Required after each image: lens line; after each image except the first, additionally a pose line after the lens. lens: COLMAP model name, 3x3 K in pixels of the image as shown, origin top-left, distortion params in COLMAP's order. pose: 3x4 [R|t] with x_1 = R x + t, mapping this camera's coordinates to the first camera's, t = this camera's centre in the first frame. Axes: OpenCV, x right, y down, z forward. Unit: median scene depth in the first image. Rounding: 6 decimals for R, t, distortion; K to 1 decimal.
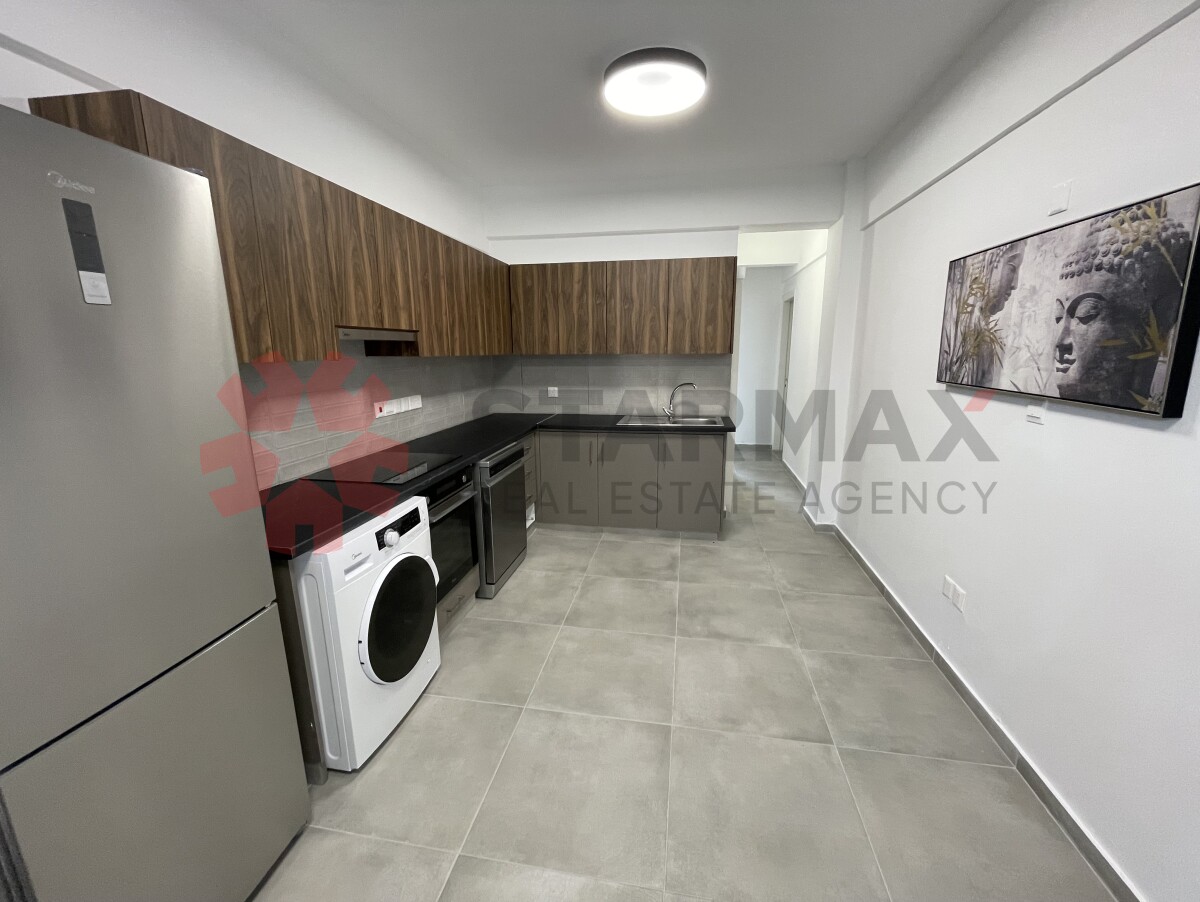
lens RADIAL K [[487.7, 0, 603.2], [0, 487.7, 453.2], [0, 0, 1]] dist [-0.002761, -0.000586]
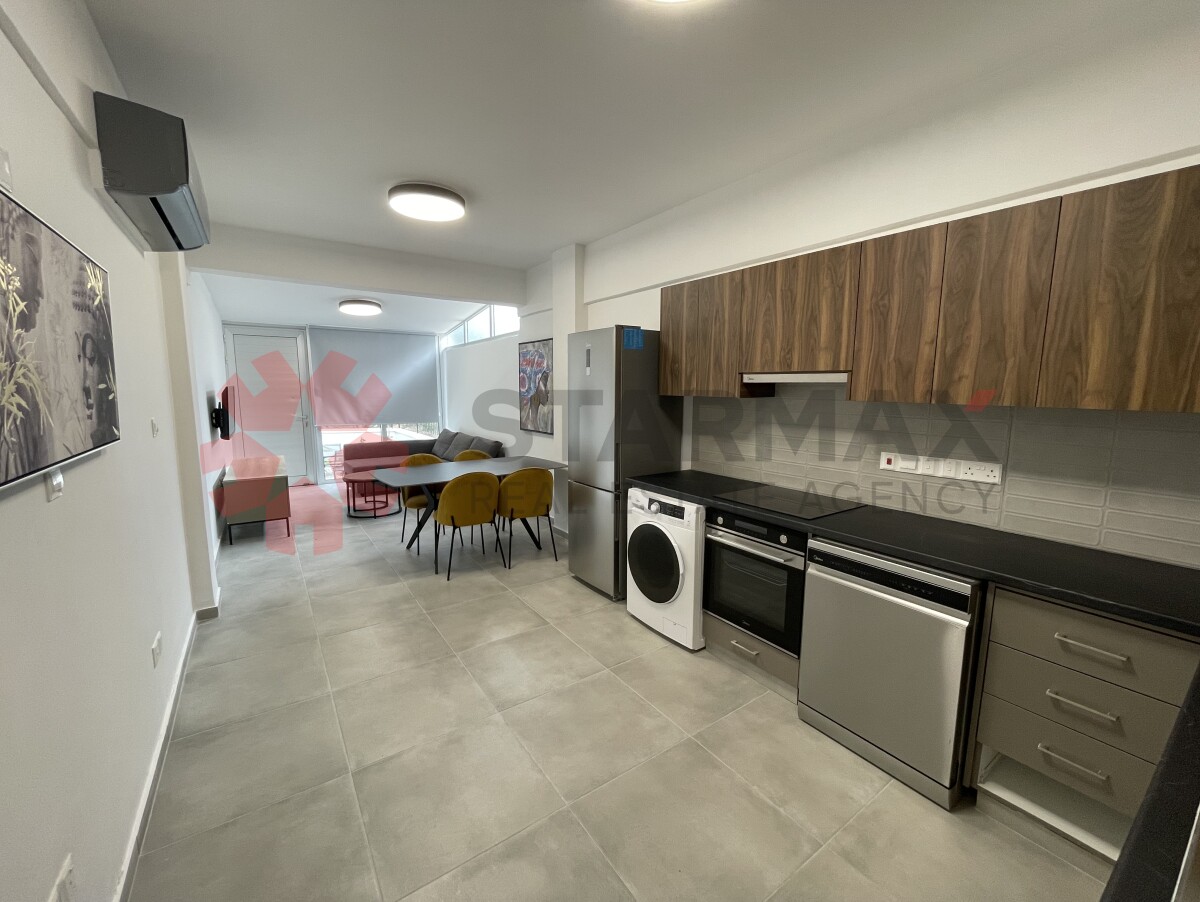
lens RADIAL K [[487.7, 0, 602.5], [0, 487.7, 451.7], [0, 0, 1]] dist [-0.002761, -0.000586]
pose [[-0.709399, 0.094424, -0.698454, 0.503069], [-0.152177, 0.947090, 0.282598, -0.273584], [0.688183, 0.306763, -0.657496, 1.224878]]
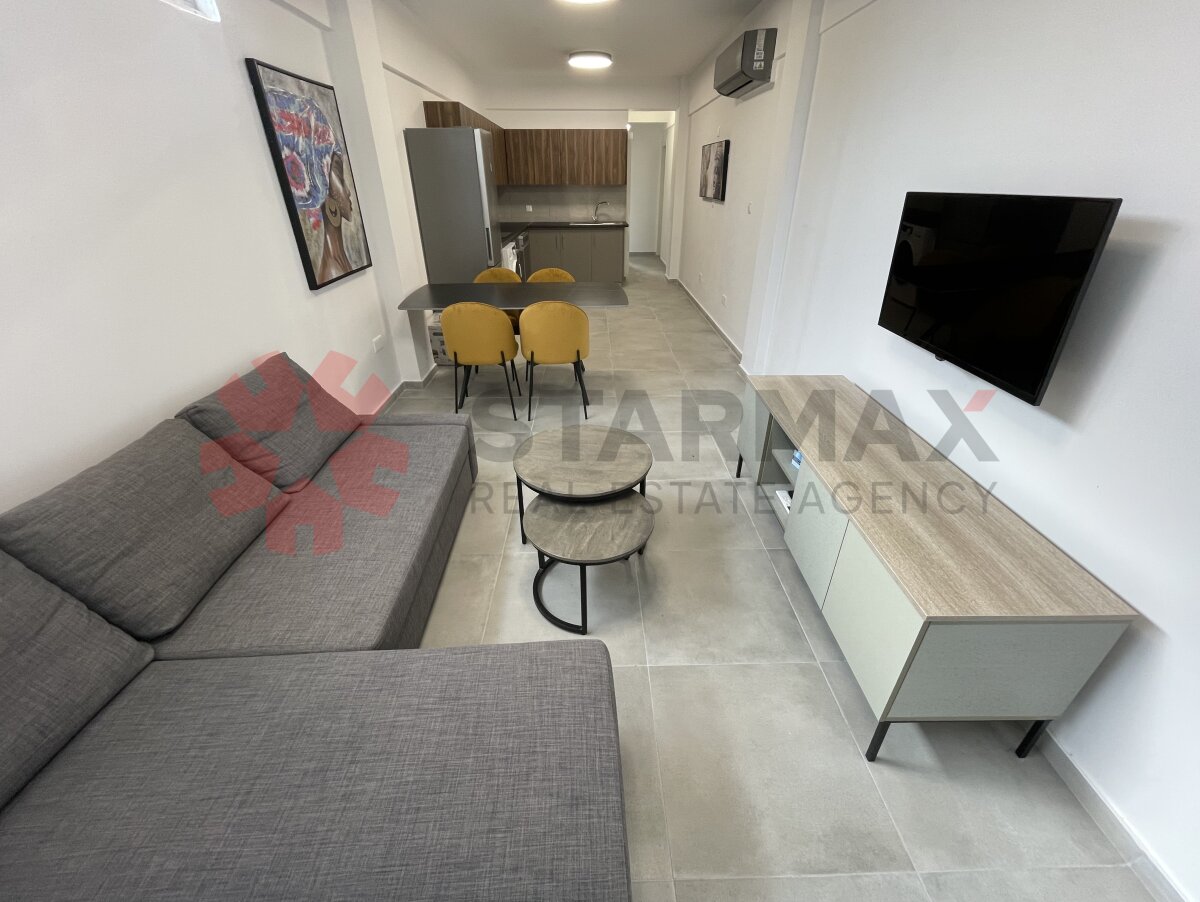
lens RADIAL K [[487.7, 0, 603.2], [0, 487.7, 453.4], [0, 0, 1]] dist [-0.002761, -0.000586]
pose [[0.981577, -0.088690, 0.169234, -0.339819], [0.034881, 0.954033, 0.297663, 0.319904], [-0.187855, -0.286277, 0.939551, -1.511444]]
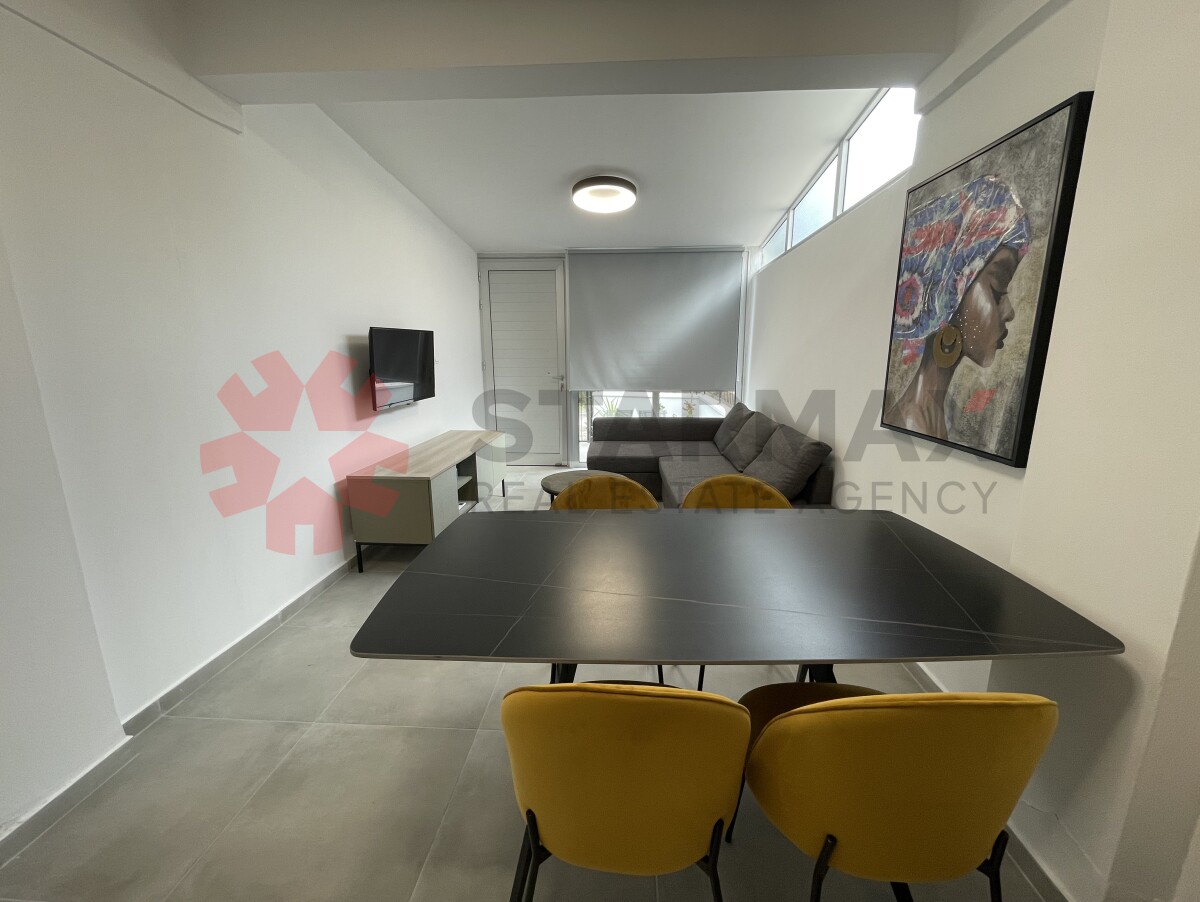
lens RADIAL K [[487.7, 0, 604.1], [0, 487.7, 452.5], [0, 0, 1]] dist [-0.002761, -0.000586]
pose [[-0.993470, 0.033066, -0.109197, -0.155026], [-0.014836, 0.911517, 0.410994, -0.009864], [0.113125, 0.409930, -0.905075, 0.295871]]
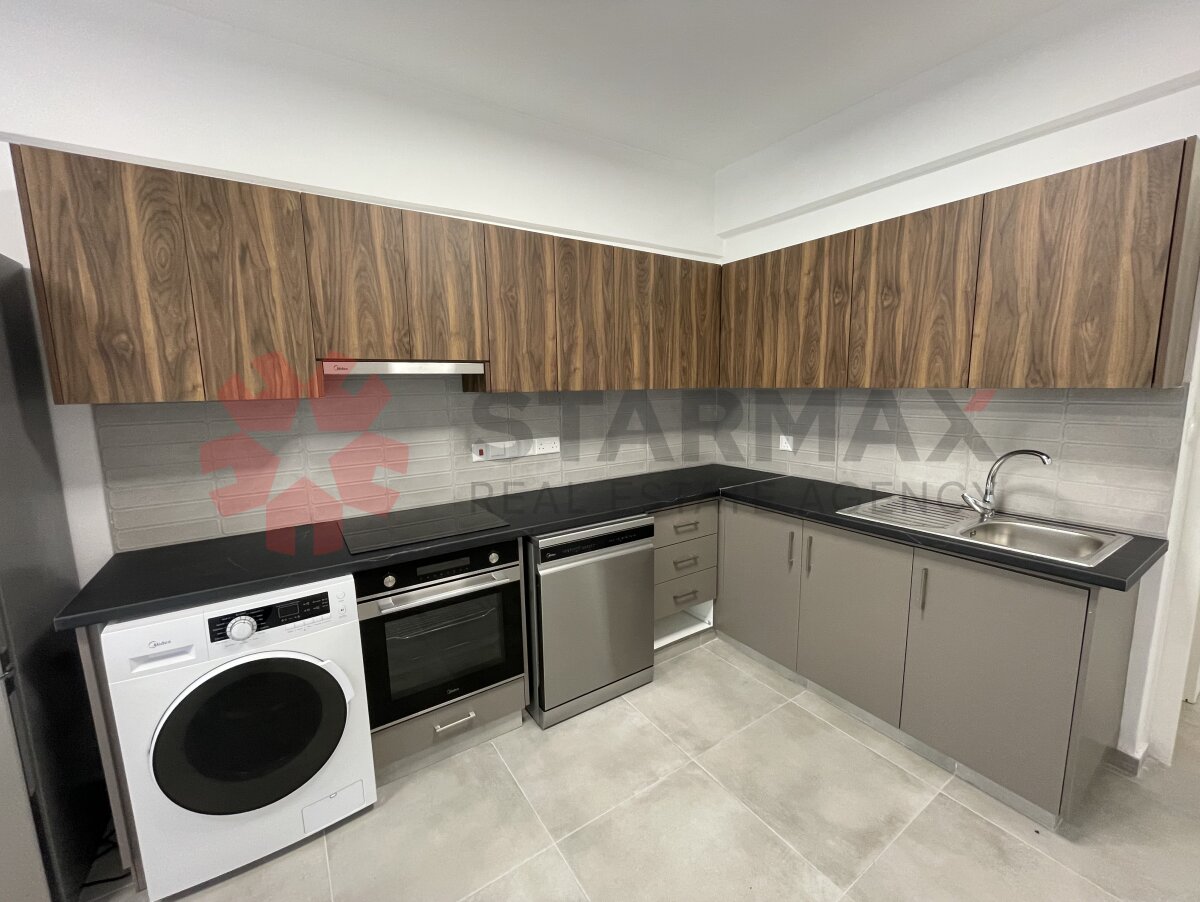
lens RADIAL K [[487.7, 0, 603.4], [0, 487.7, 452.6], [0, 0, 1]] dist [-0.002761, -0.000586]
pose [[0.690746, 0.098001, -0.716425, 0.319980], [-0.140413, 0.990093, 0.000055, -0.120542], [0.709333, 0.100557, 0.697664, 0.554672]]
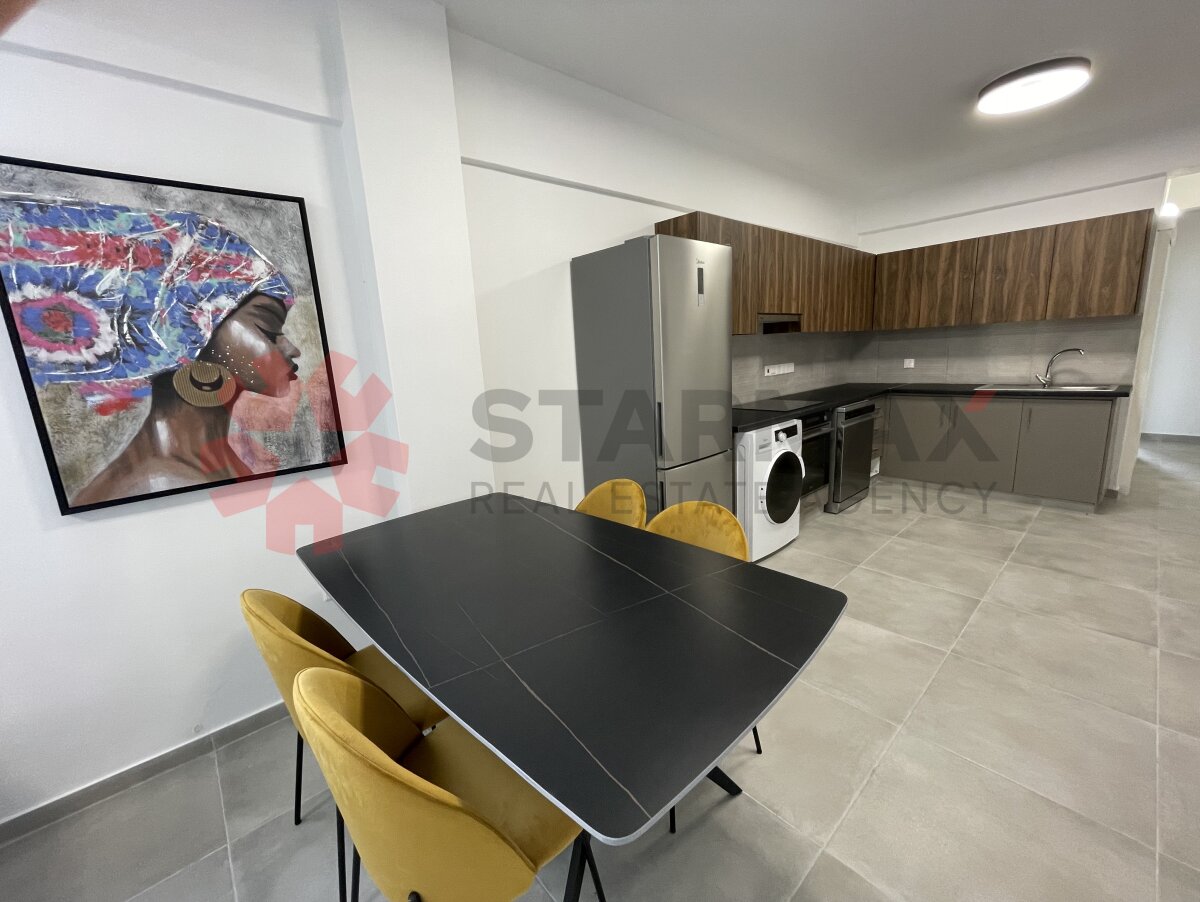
lens RADIAL K [[487.7, 0, 603.5], [0, 487.7, 452.0], [0, 0, 1]] dist [-0.002761, -0.000586]
pose [[0.784356, 0.088663, -0.613942, 0.077741], [-0.082542, 0.995849, 0.038364, 0.139984], [0.614795, 0.020585, 0.788418, -0.461735]]
